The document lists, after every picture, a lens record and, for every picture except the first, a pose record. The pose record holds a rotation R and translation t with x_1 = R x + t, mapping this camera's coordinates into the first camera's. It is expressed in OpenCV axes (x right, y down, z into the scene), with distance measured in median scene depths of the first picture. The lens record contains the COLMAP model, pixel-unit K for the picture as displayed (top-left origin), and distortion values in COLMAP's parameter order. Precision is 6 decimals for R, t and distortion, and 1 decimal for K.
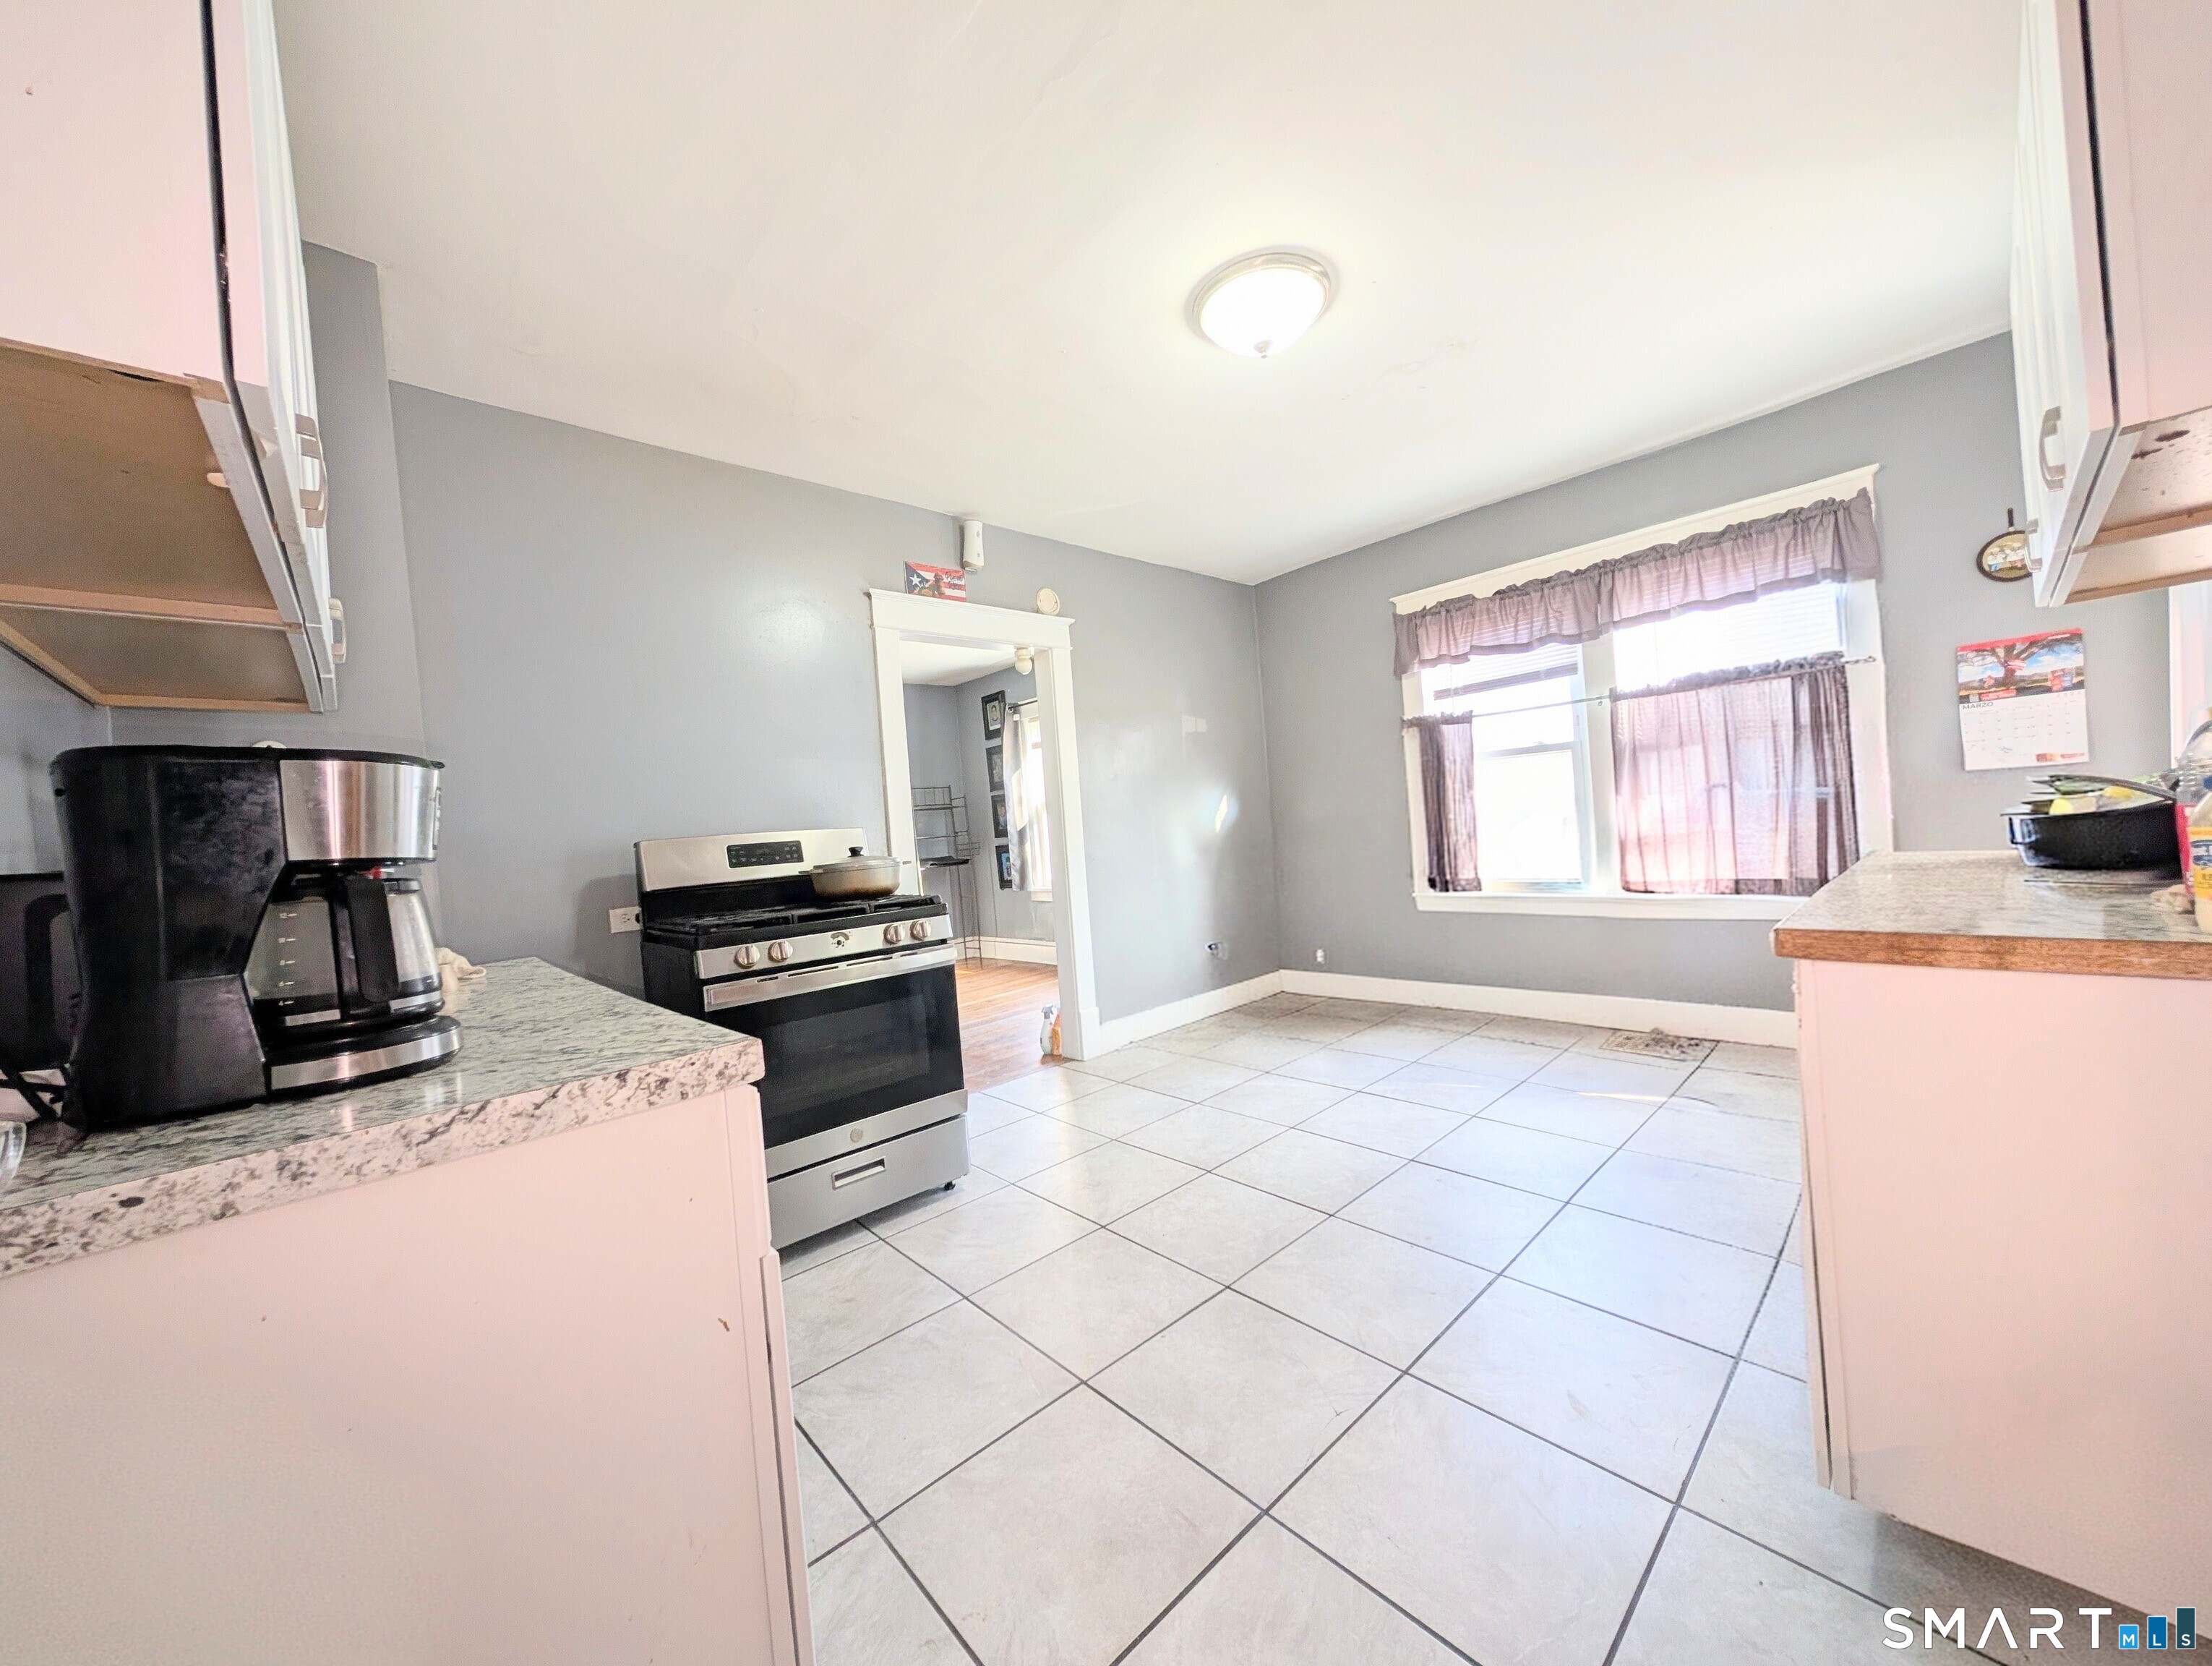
lens RADIAL K [[805.6, 0, 1105.6], [0, 805.6, 824.5], [0, 0, 1]] dist [0.001970, 0.000017]
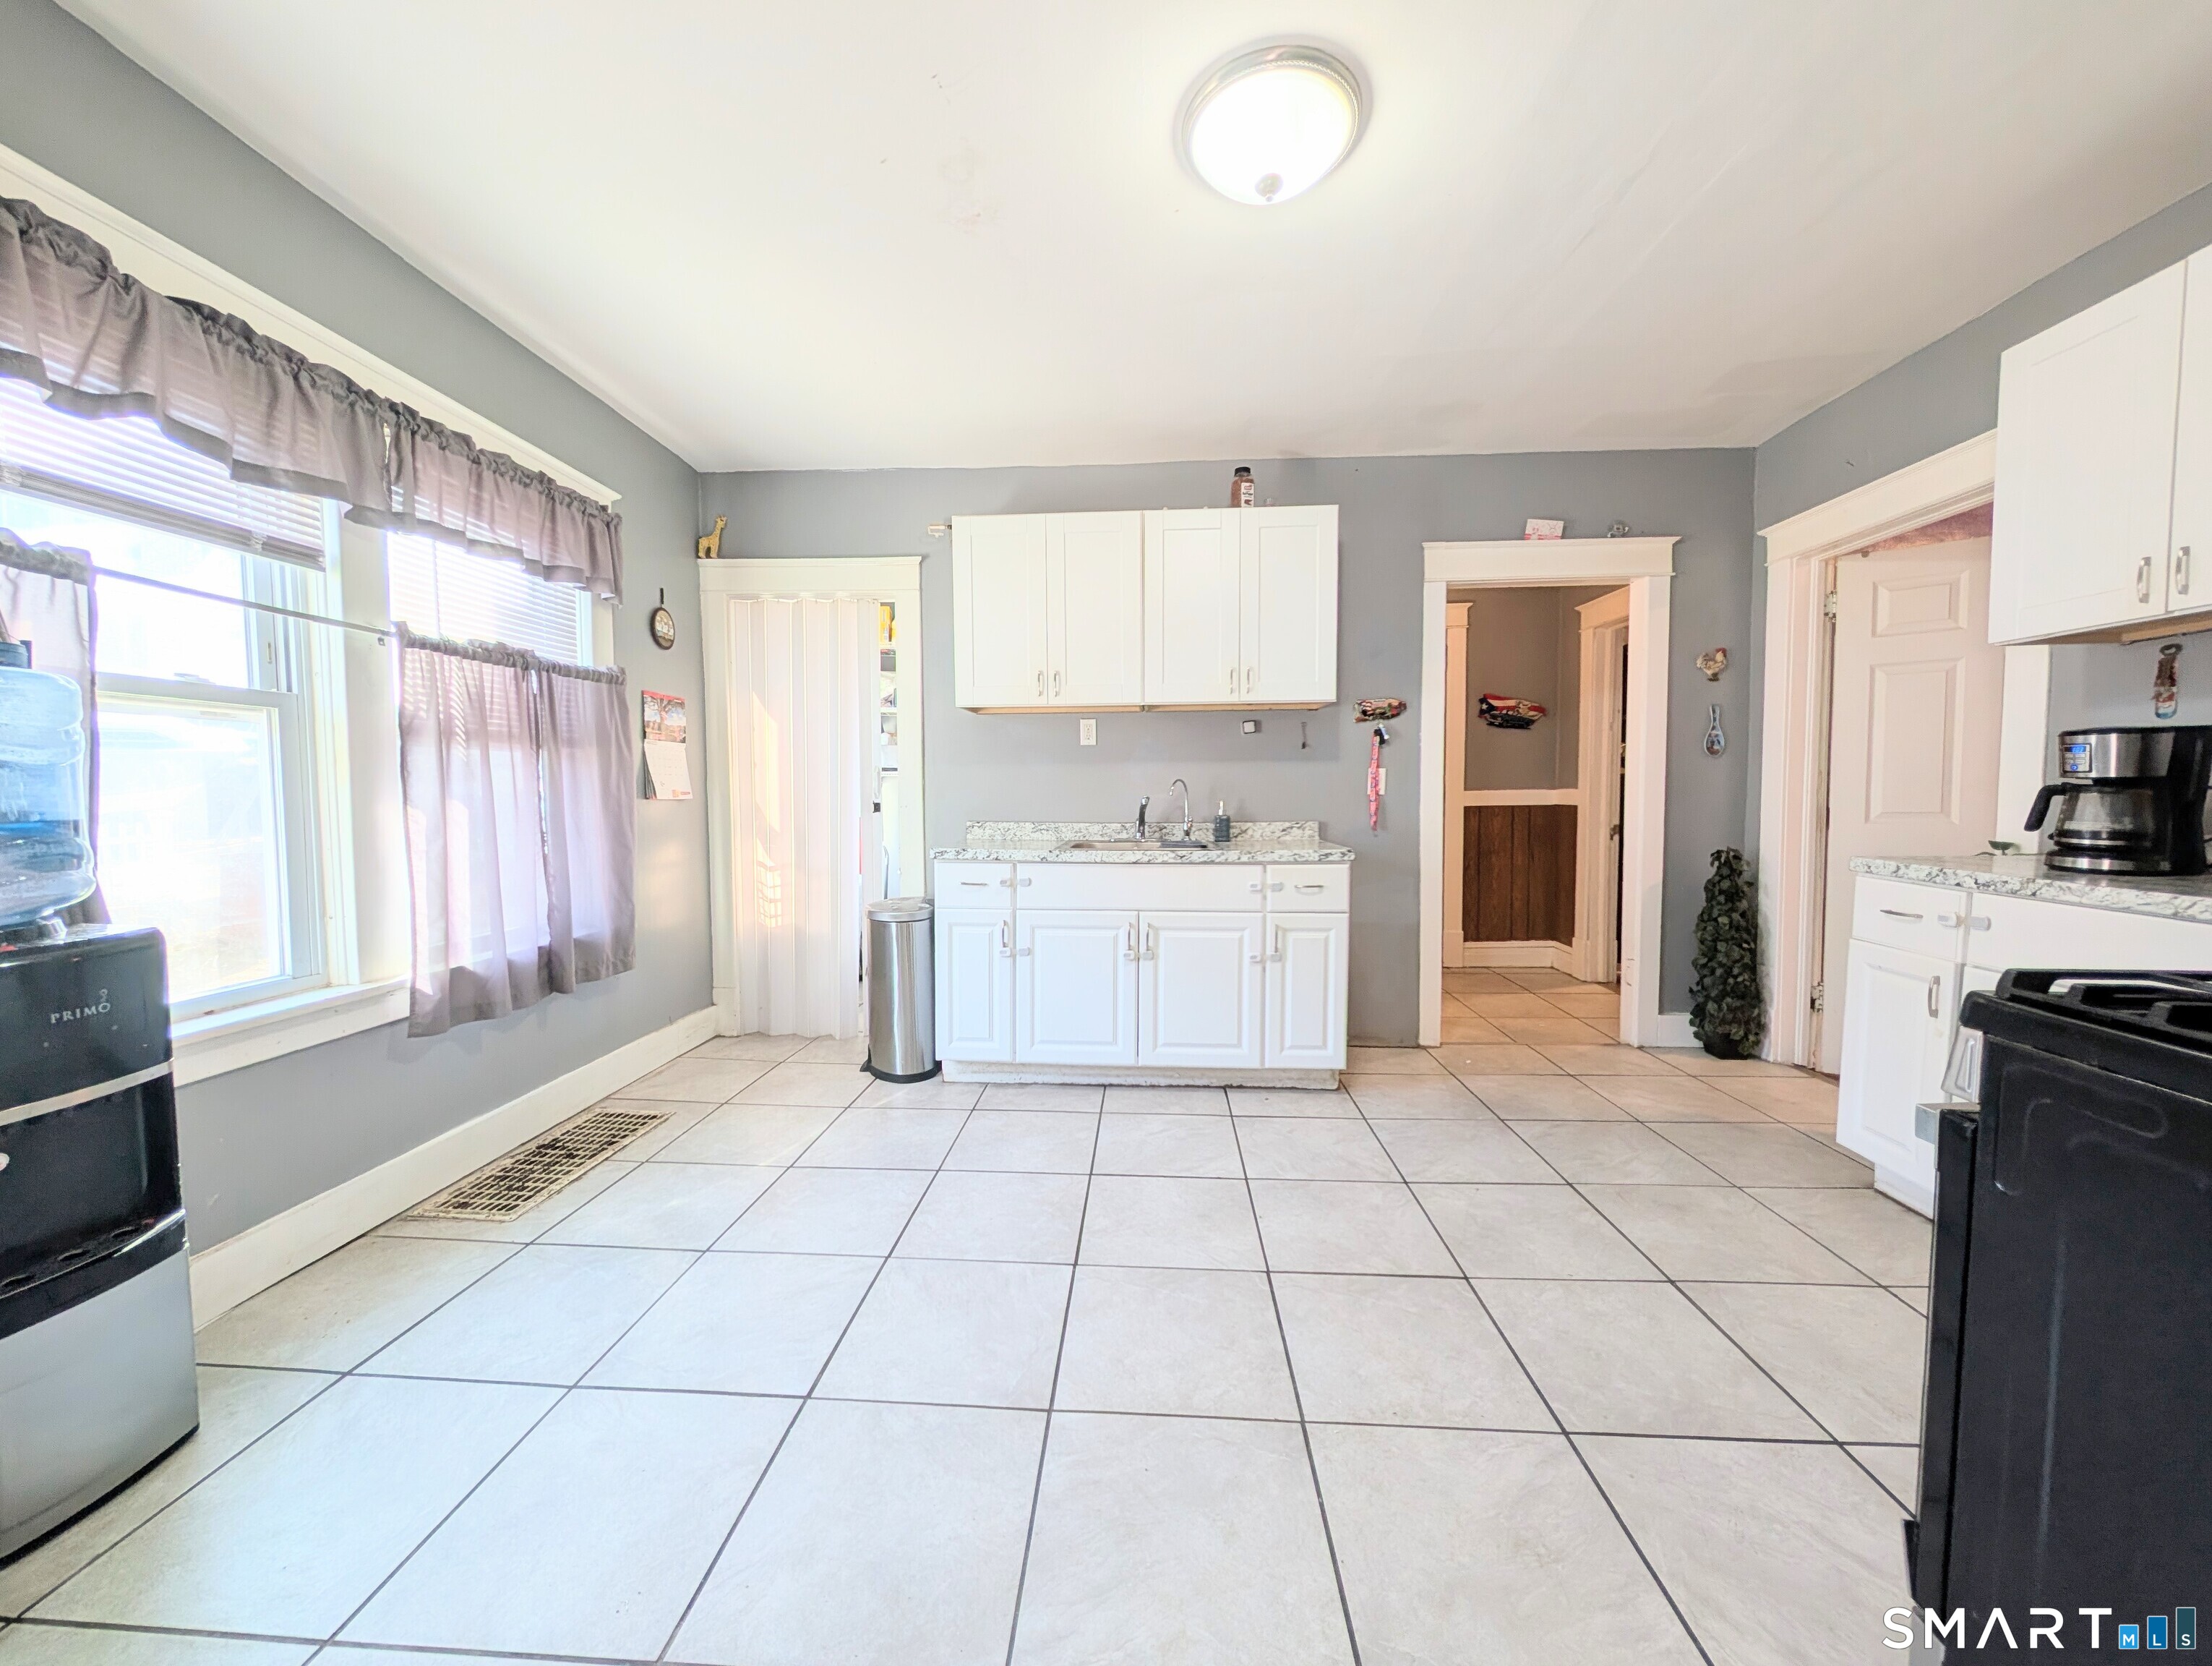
lens RADIAL K [[800.9, 0, 1107.7], [0, 800.9, 831.3], [0, 0, 1]] dist [-0.001137, -0.000040]
pose [[-0.698715, 0.042824, 0.714117, -0.150955], [0.058287, 0.998296, -0.002836, 0.013526], [-0.713022, 0.039642, -0.700020, 1.165444]]
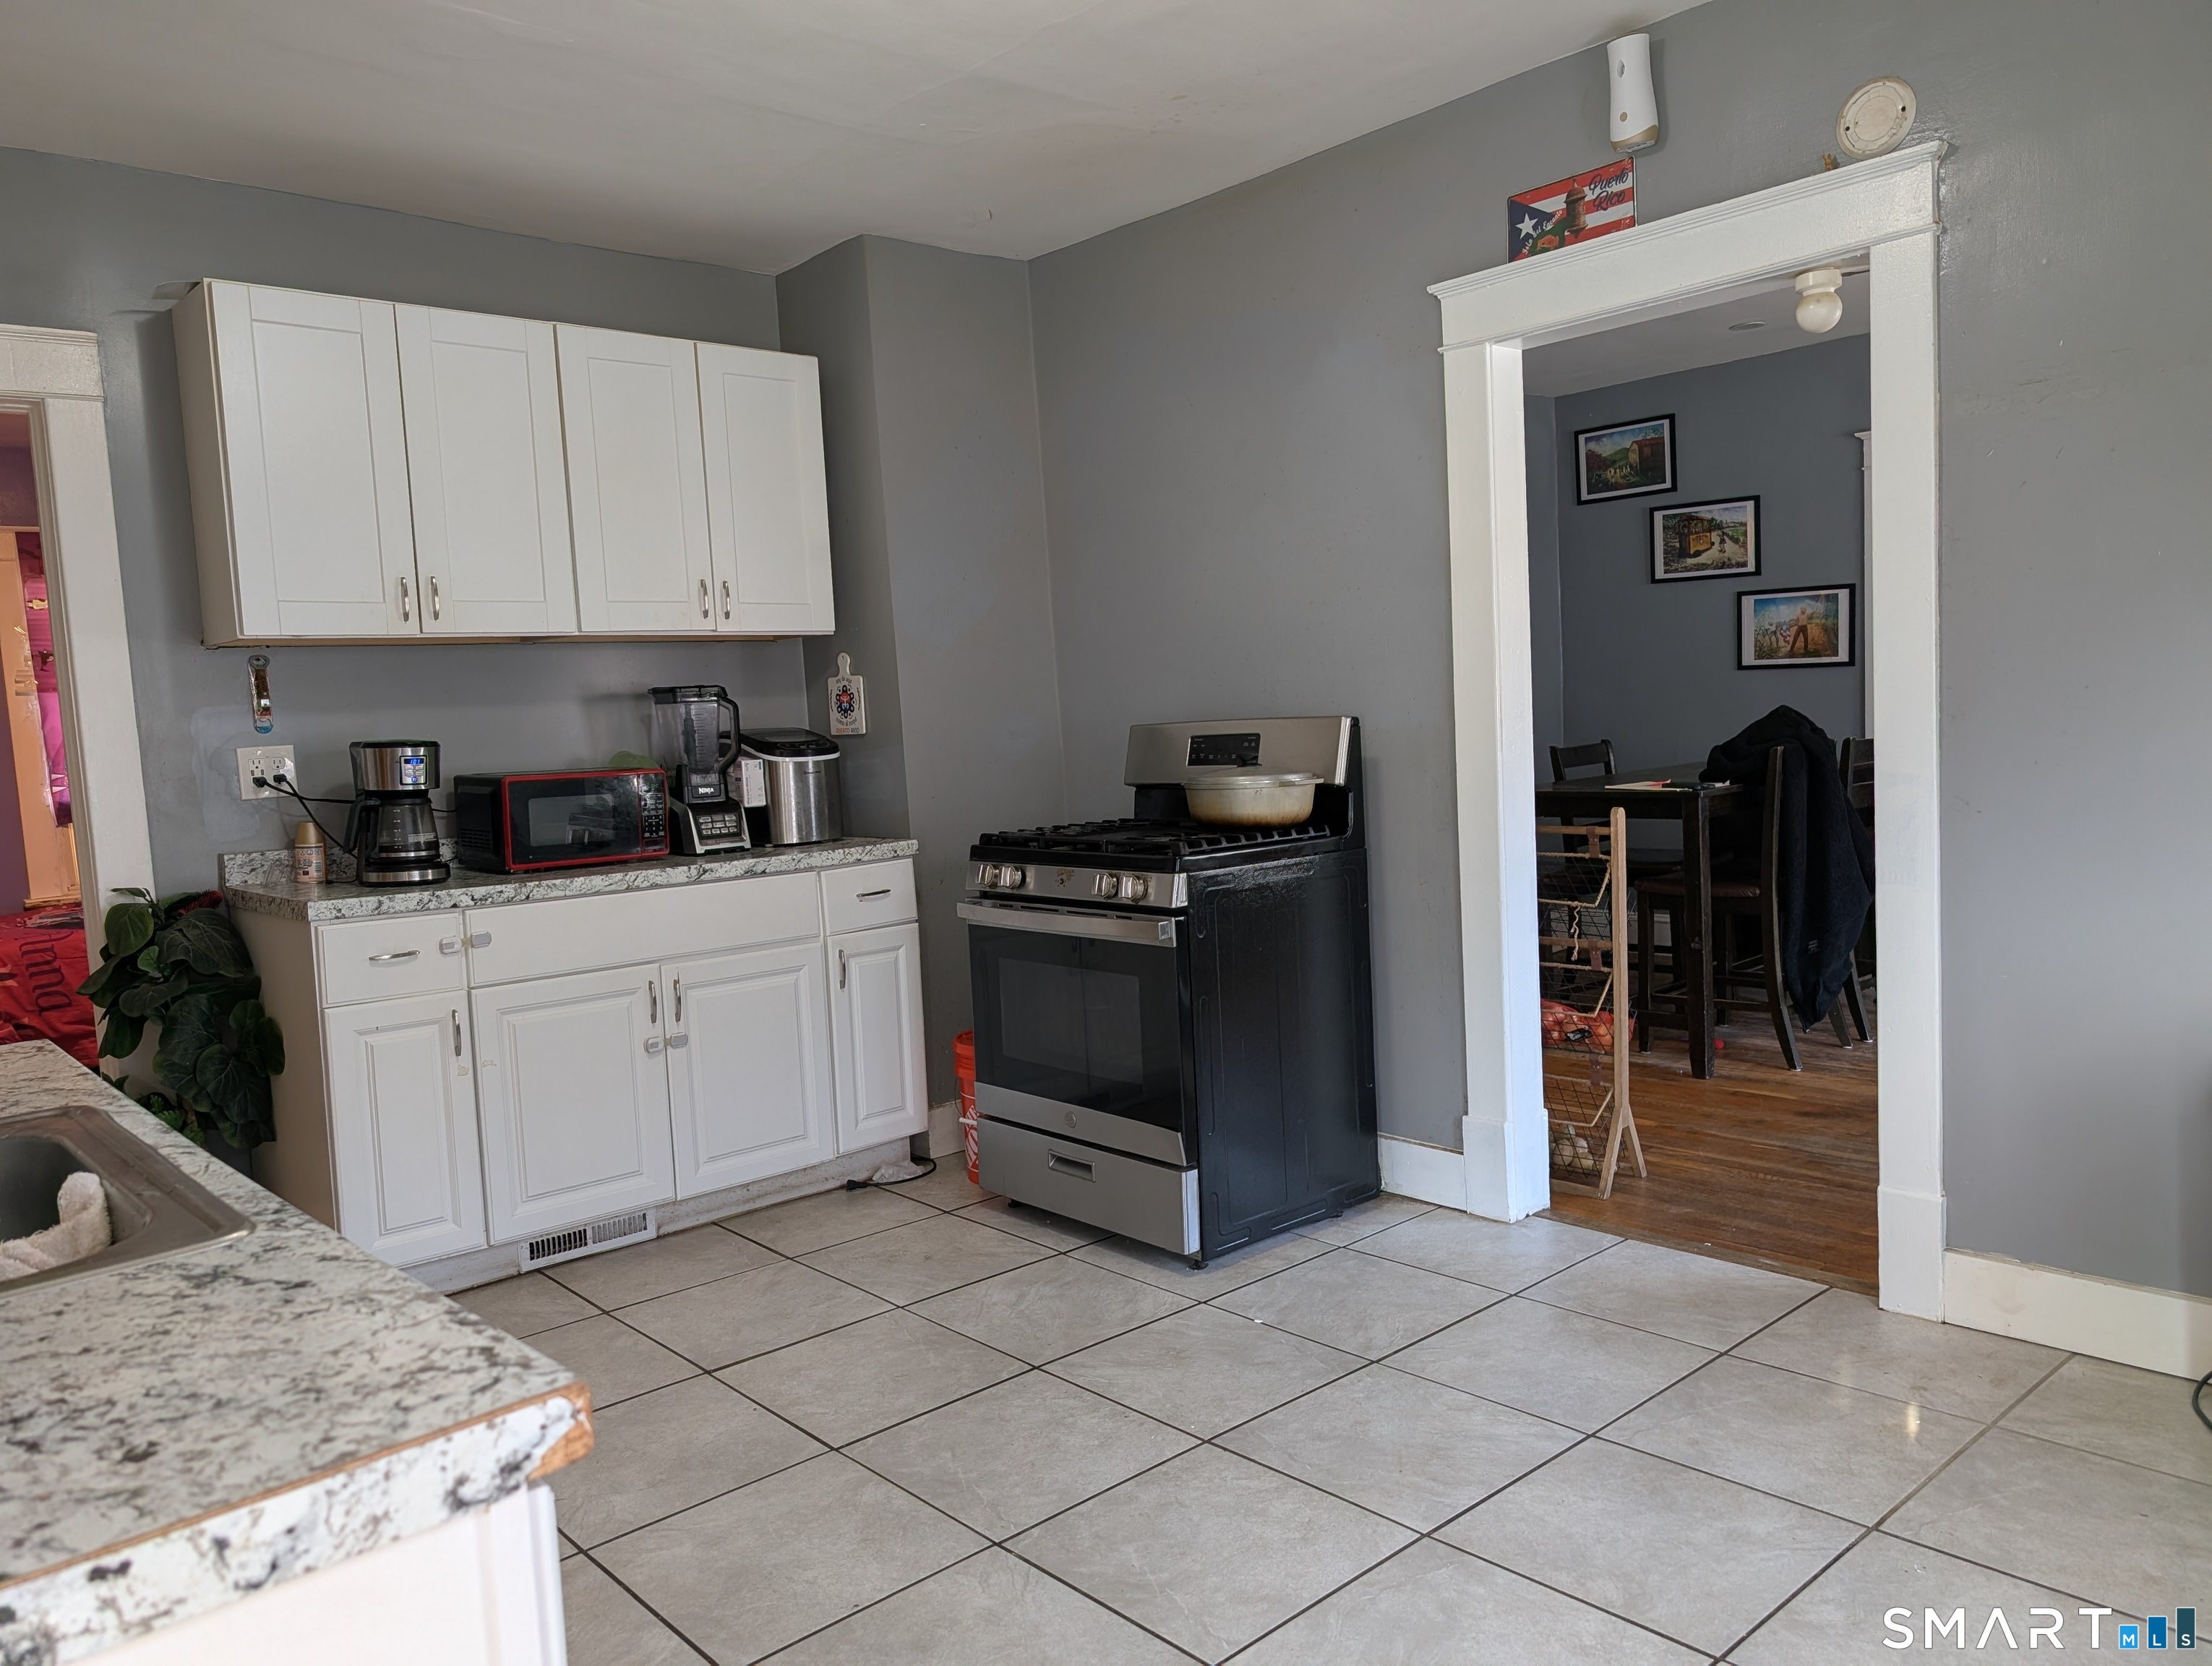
lens RADIAL K [[1592.0, 0, 1091.3], [0, 1592.0, 837.3], [0, 0, 1]] dist [-0.000648, -0.002967]
pose [[-0.002661, 0.155618, -0.987814, 0.871758], [0.055165, 0.986336, 0.155236, -0.099599], [0.998474, -0.054080, -0.011209, 0.761060]]
